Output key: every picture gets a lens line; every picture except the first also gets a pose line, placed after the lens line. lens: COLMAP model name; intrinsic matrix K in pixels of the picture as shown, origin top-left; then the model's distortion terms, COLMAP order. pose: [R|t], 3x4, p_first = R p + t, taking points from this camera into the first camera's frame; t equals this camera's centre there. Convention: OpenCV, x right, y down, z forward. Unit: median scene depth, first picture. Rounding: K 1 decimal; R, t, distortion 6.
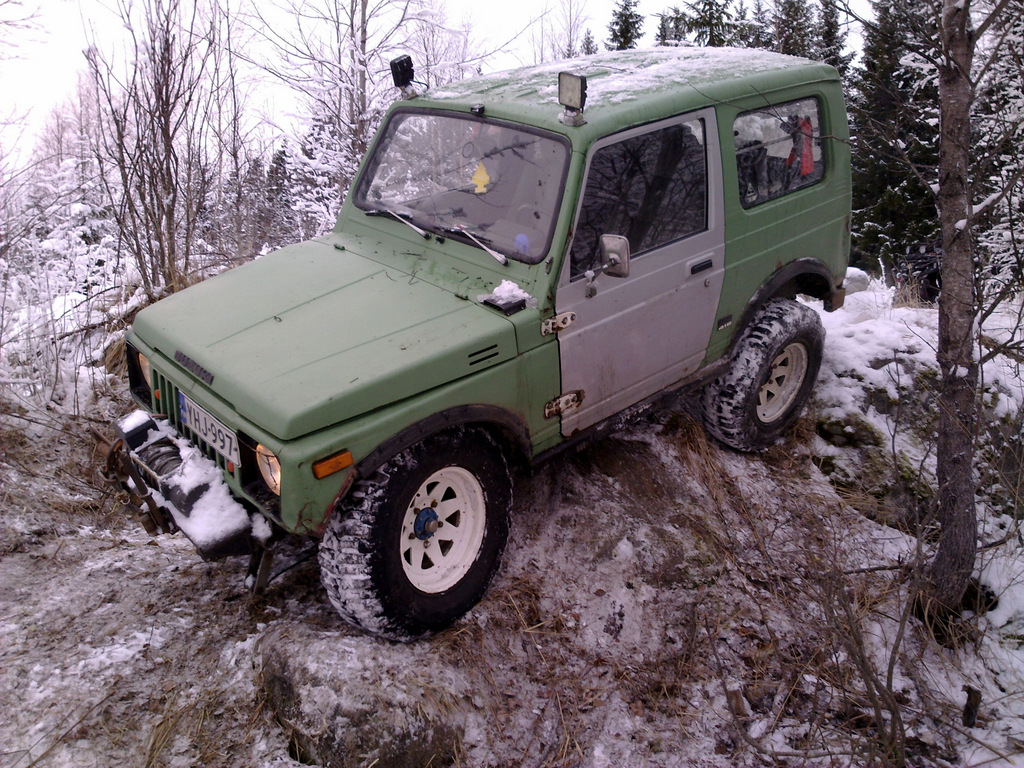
lens RADIAL K [[845.0, 0, 512.0], [0, 845.0, 384.0], [0, 0, 1]] dist [0.110892, -0.304120]
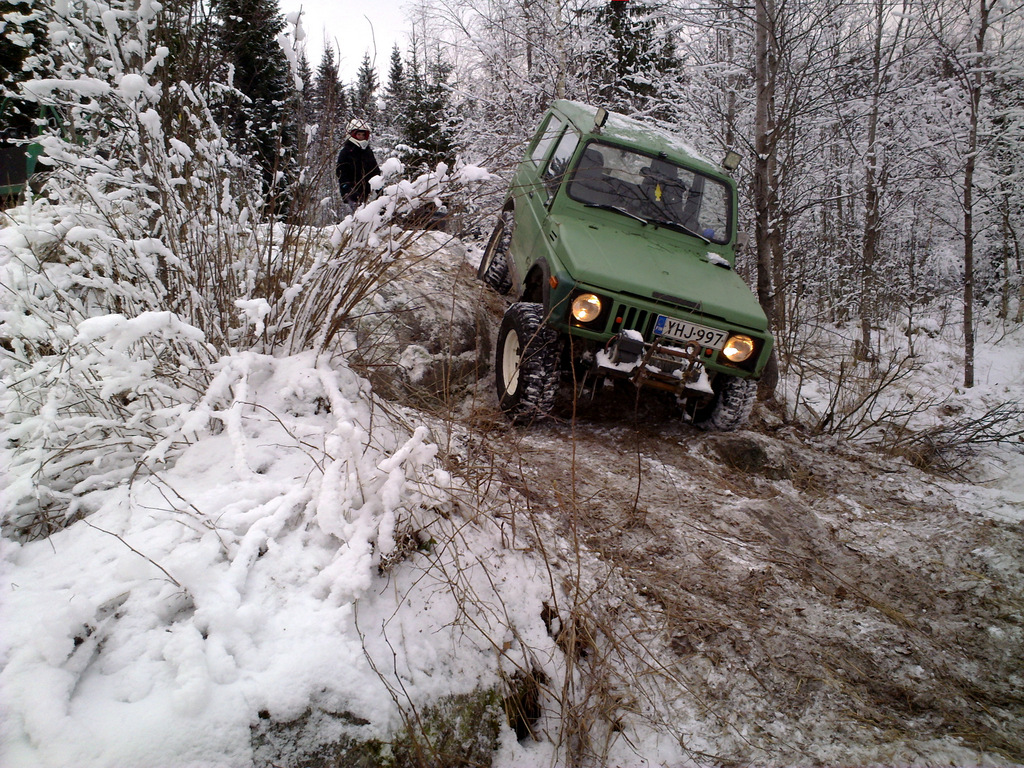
lens RADIAL K [[845.0, 0, 512.0], [0, 845.0, 384.0], [0, 0, 1]] dist [0.110892, -0.304120]
pose [[0.582538, -0.106572, 0.805786, -1.705147], [0.052468, 0.994230, 0.093565, -0.025615], [-0.811108, -0.012227, 0.584768, 0.196725]]
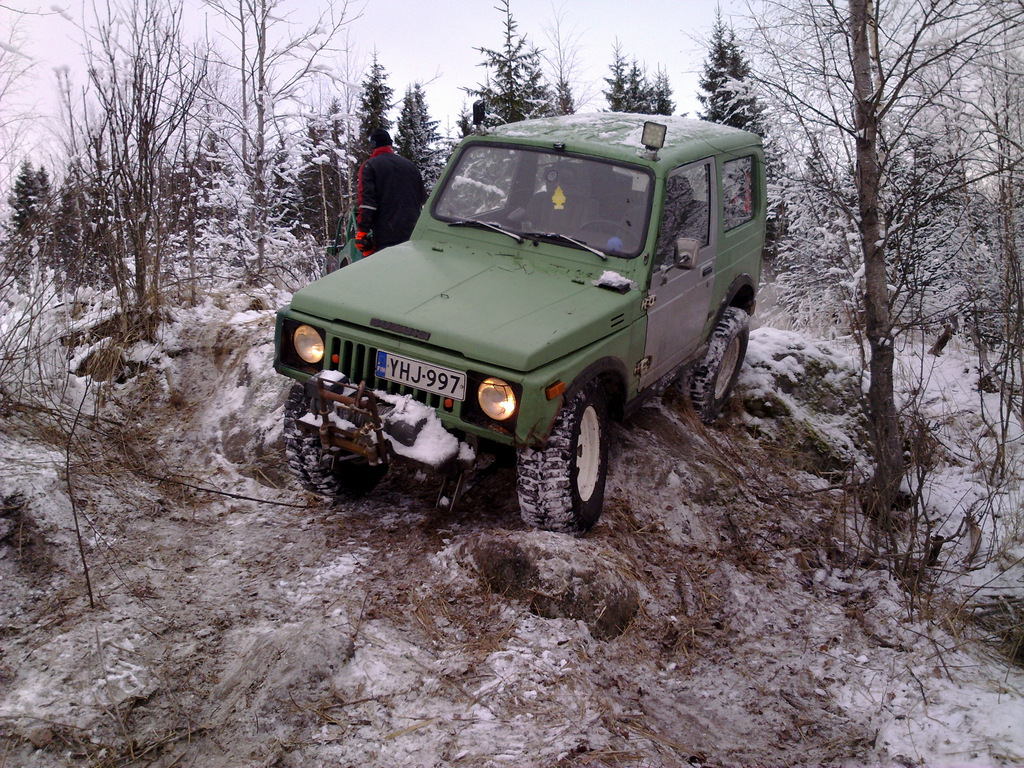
lens RADIAL K [[845.0, 0, 512.0], [0, 845.0, 384.0], [0, 0, 1]] dist [0.110892, -0.304120]
pose [[0.954278, -0.013851, 0.298599, -0.496699], [0.036129, 0.996947, -0.069220, 0.128328], [-0.296728, 0.076844, 0.951865, -0.192428]]
